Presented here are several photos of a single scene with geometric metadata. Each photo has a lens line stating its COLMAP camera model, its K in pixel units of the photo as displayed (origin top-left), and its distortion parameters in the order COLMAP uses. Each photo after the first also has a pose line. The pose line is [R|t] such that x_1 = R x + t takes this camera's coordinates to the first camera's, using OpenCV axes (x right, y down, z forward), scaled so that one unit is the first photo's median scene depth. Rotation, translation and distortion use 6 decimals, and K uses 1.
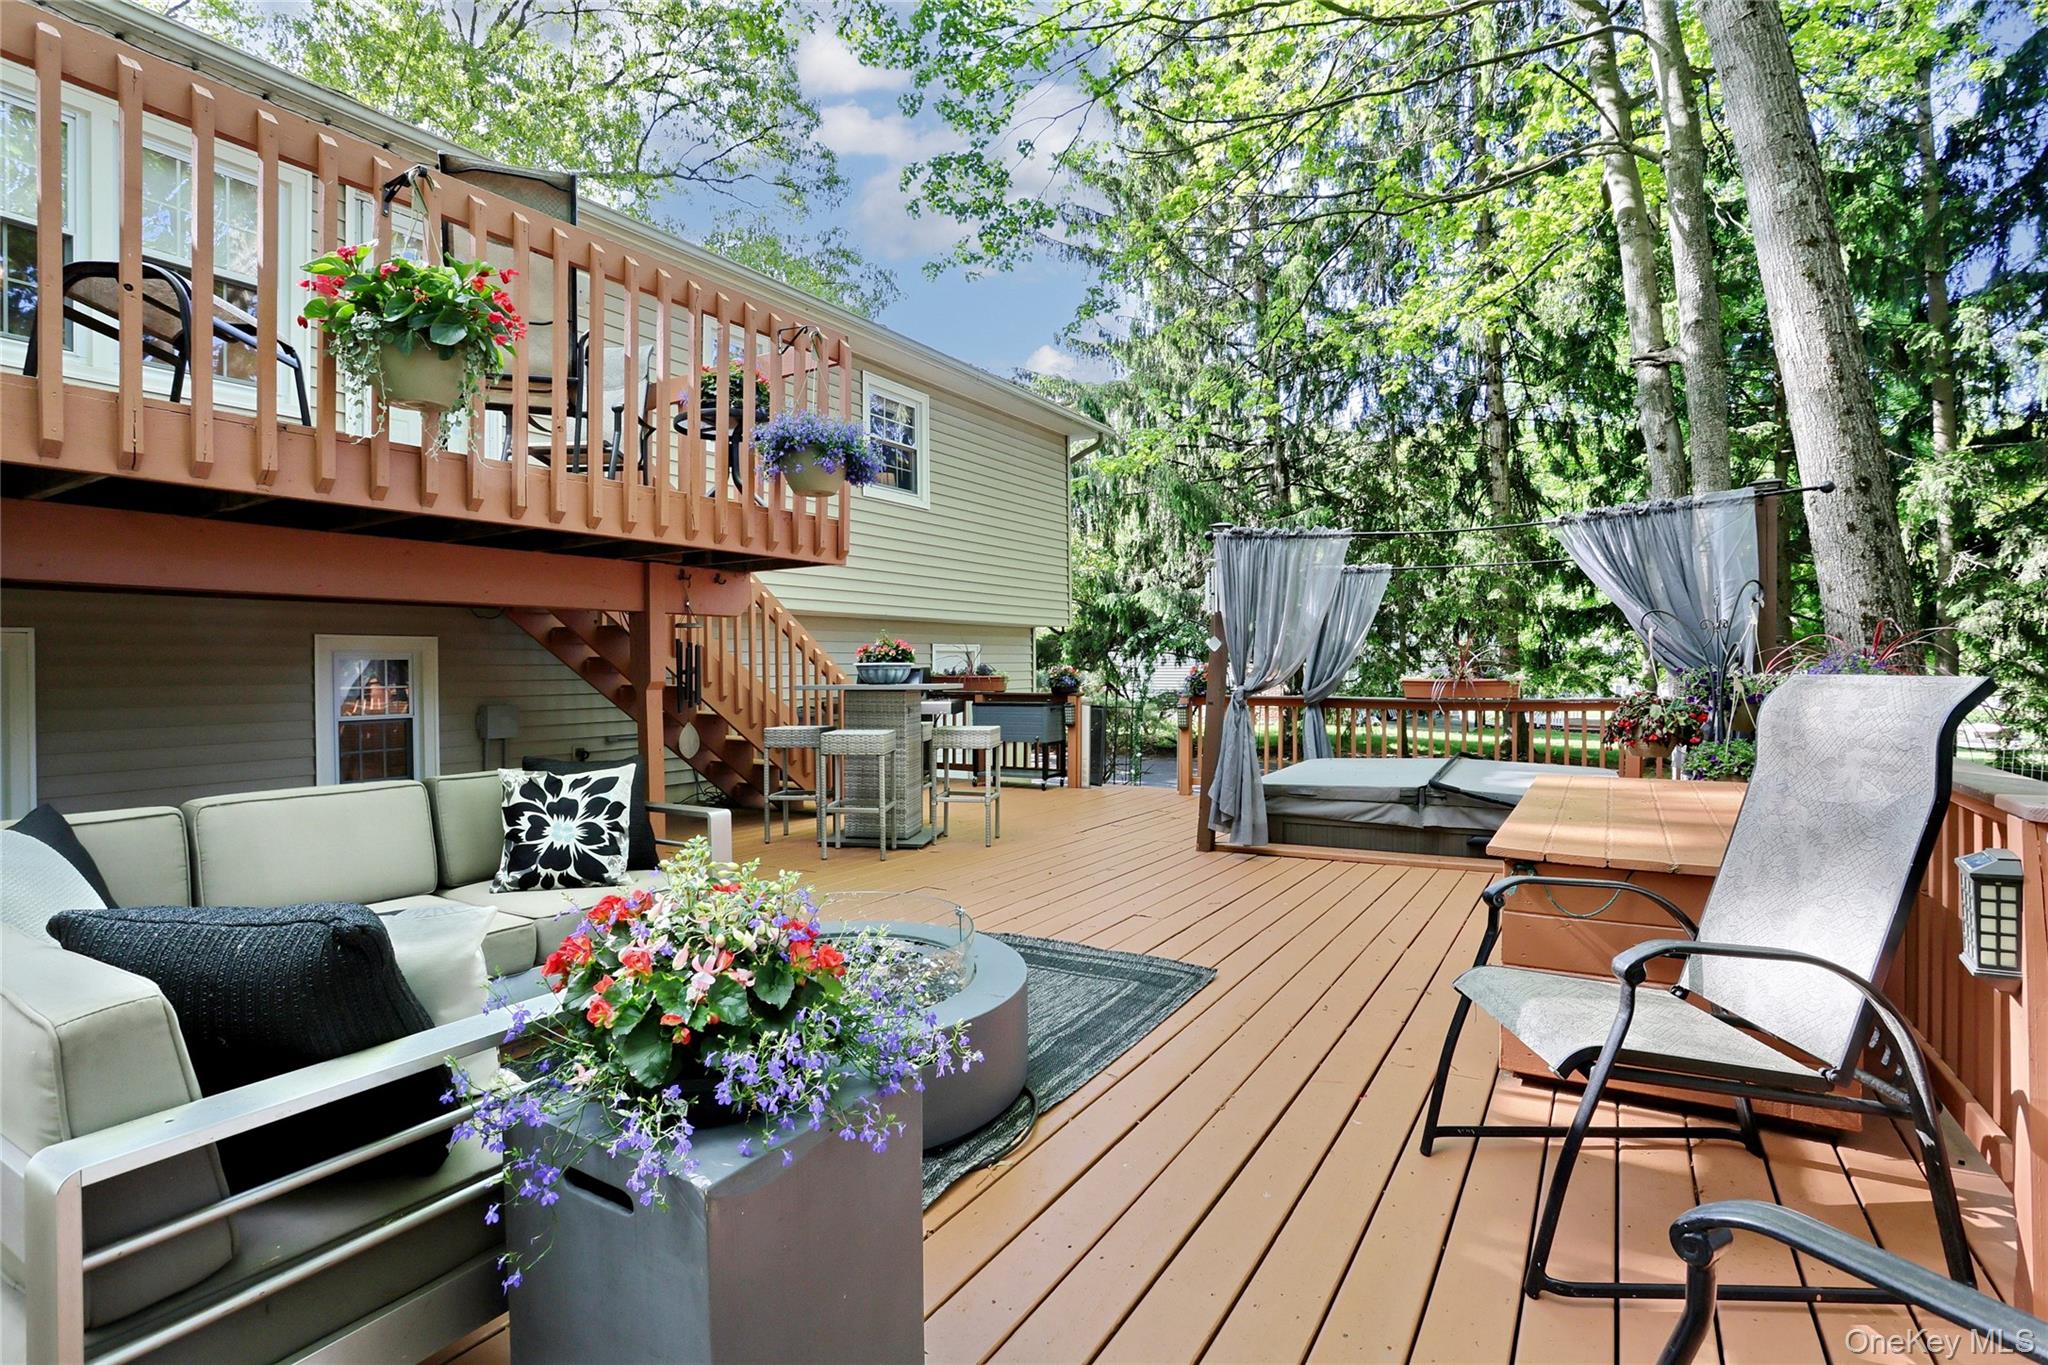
lens RADIAL K [[994.8, 0, 1025.6], [0, 994.8, 671.0], [0, 0, 1]] dist [-0.069821, 0.025535]
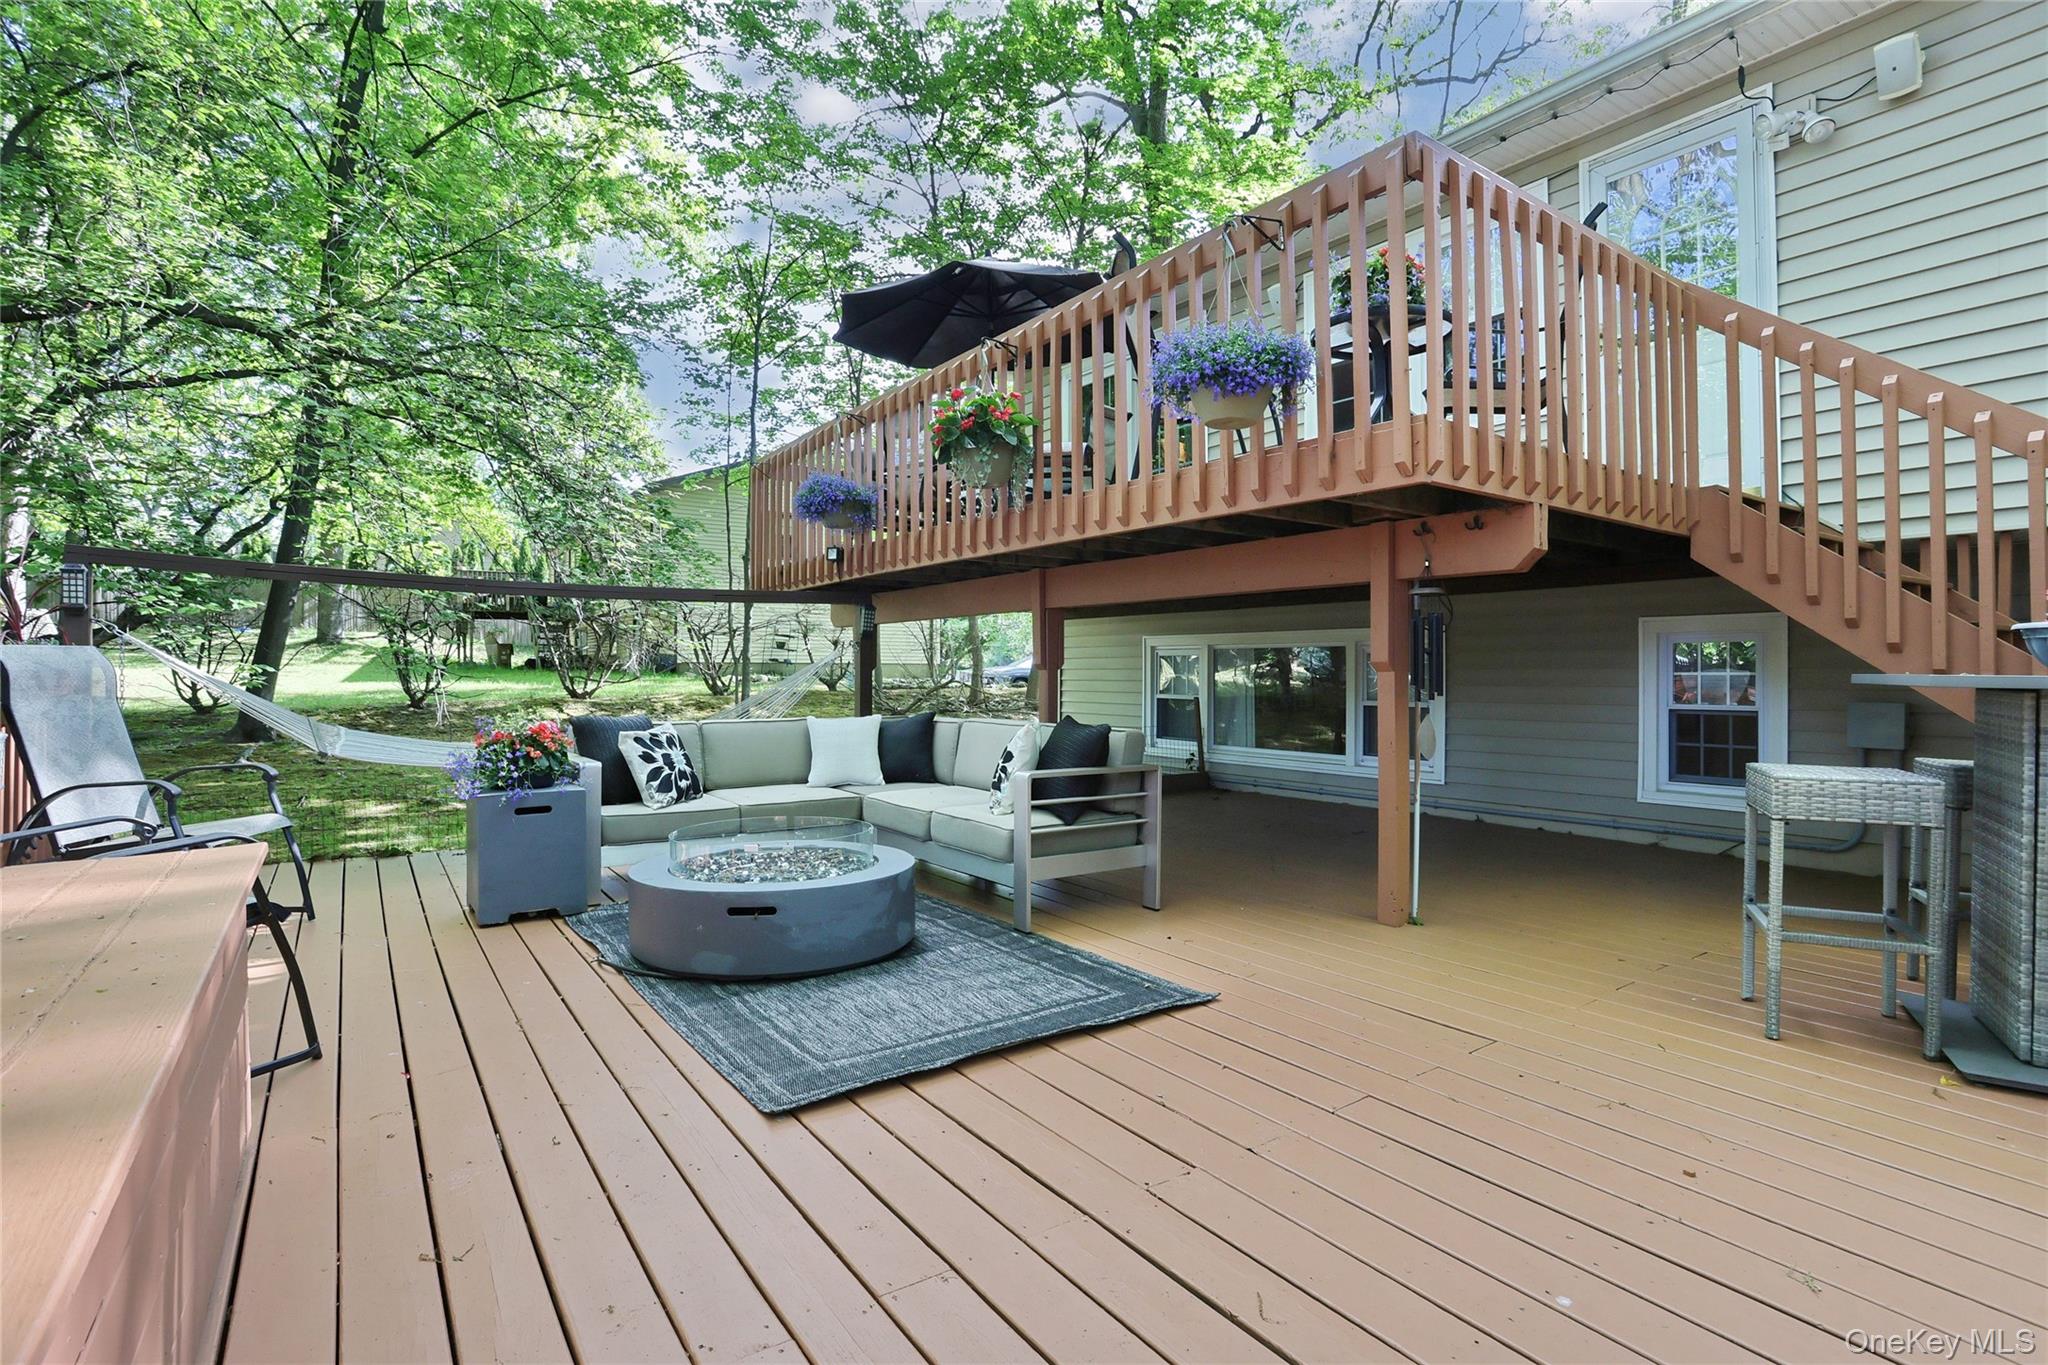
lens RADIAL K [[994.8, 0, 1019.4], [0, 994.8, 680.8], [0, 0, 1]] dist [-0.069821, 0.025535]
pose [[-0.414602, 0.009307, -0.909955, 0.716787], [0.000925, 0.999951, 0.009806, 0.024226], [0.910002, 0.003224, -0.414590, 1.451798]]
